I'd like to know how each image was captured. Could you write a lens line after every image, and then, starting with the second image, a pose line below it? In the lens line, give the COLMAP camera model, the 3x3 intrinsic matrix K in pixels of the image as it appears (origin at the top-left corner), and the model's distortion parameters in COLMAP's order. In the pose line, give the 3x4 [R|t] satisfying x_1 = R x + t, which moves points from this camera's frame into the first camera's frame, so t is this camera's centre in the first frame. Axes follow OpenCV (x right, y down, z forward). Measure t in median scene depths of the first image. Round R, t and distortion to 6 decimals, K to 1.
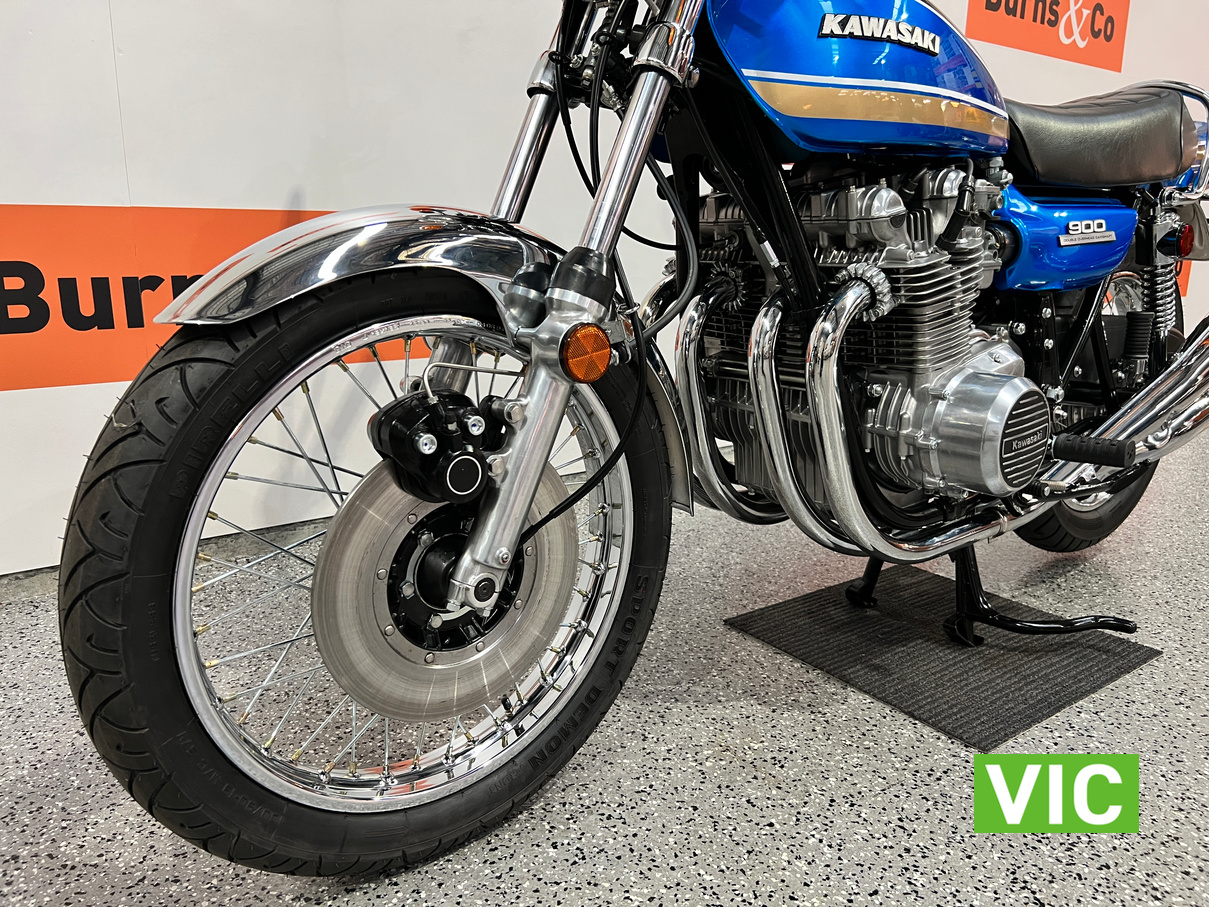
lens RADIAL K [[917.6, 0, 610.5], [0, 917.6, 443.0], [0, 0, 1]] dist [0.068562, -0.067387]
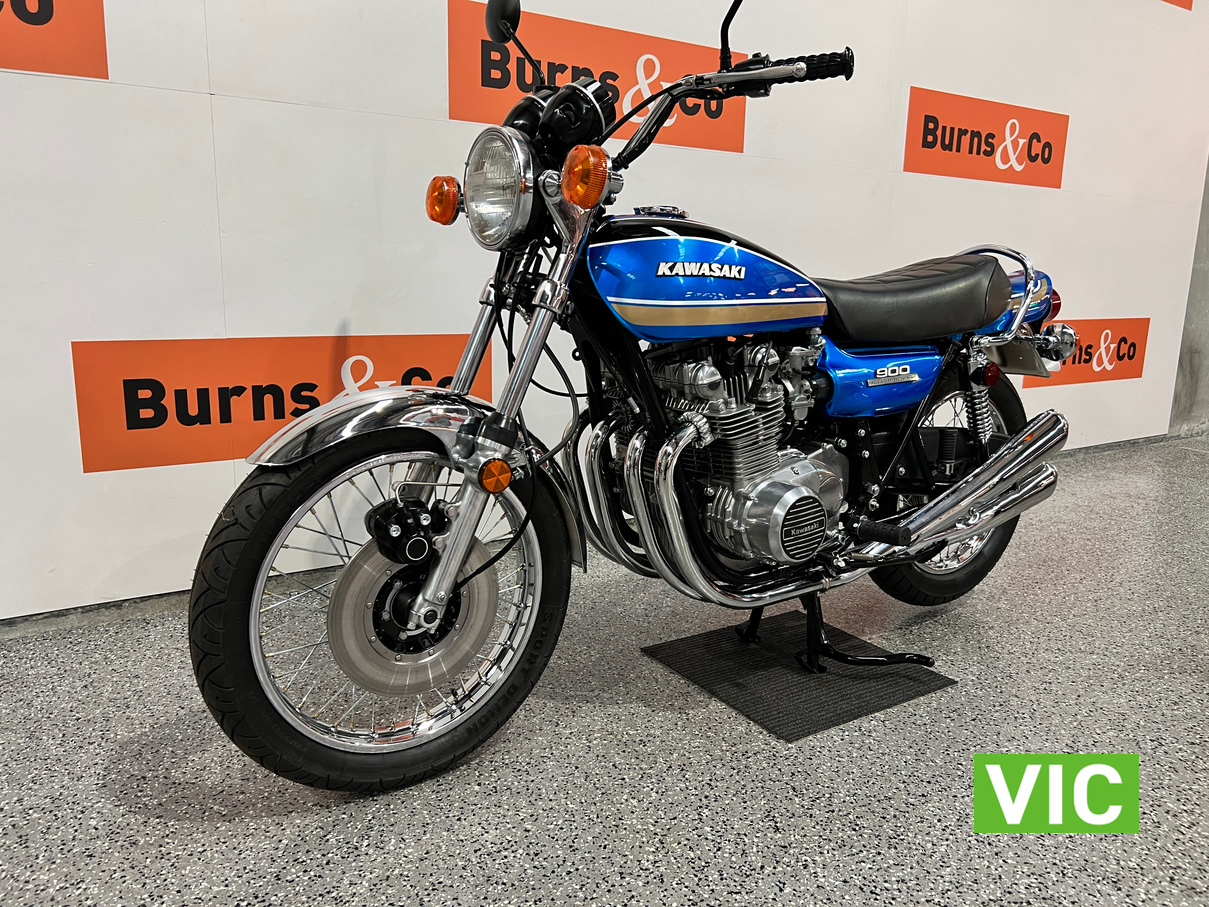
lens RADIAL K [[917.6, 0, 610.5], [0, 917.6, 443.0], [0, 0, 1]] dist [0.068562, -0.067387]
pose [[0.997922, 0.020332, -0.061148, 0.234153], [-0.022921, 0.998857, -0.041942, -0.076157], [0.060225, 0.043257, 0.997247, -0.542737]]
